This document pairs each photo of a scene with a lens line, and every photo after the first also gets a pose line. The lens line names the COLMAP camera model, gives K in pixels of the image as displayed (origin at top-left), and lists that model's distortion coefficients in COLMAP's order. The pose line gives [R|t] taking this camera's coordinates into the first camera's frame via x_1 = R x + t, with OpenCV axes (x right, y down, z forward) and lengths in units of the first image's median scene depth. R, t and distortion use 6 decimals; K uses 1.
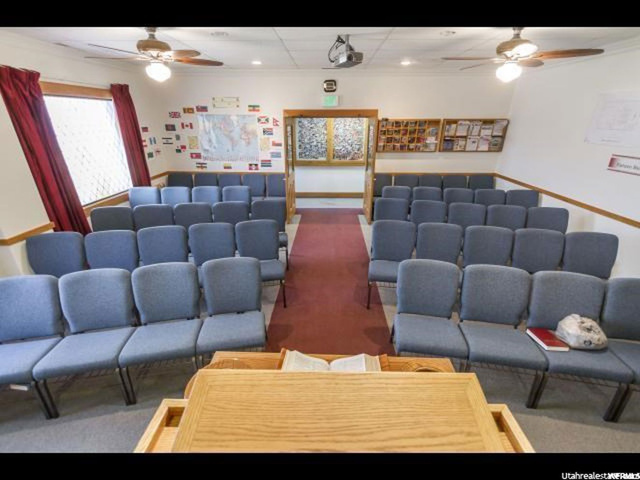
lens RADIAL K [[294.0, 0, 321.6], [0, 294.0, 239.9], [0, 0, 1]] dist [0.011128, -0.001165]
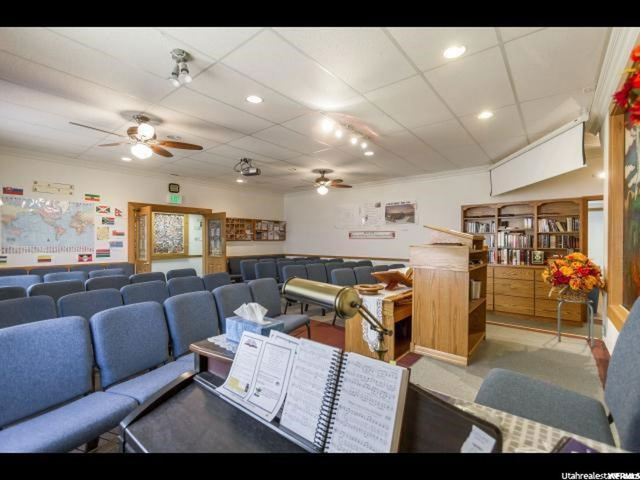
lens RADIAL K [[294.0, 0, 319.0], [0, 294.0, 239.4], [0, 0, 1]] dist [0.011128, -0.001165]
pose [[0.614851, 0.001578, 0.788642, -0.524127], [0.305297, 0.921553, -0.239863, 0.130835], [-0.727154, 0.388250, 0.566135, -0.025190]]
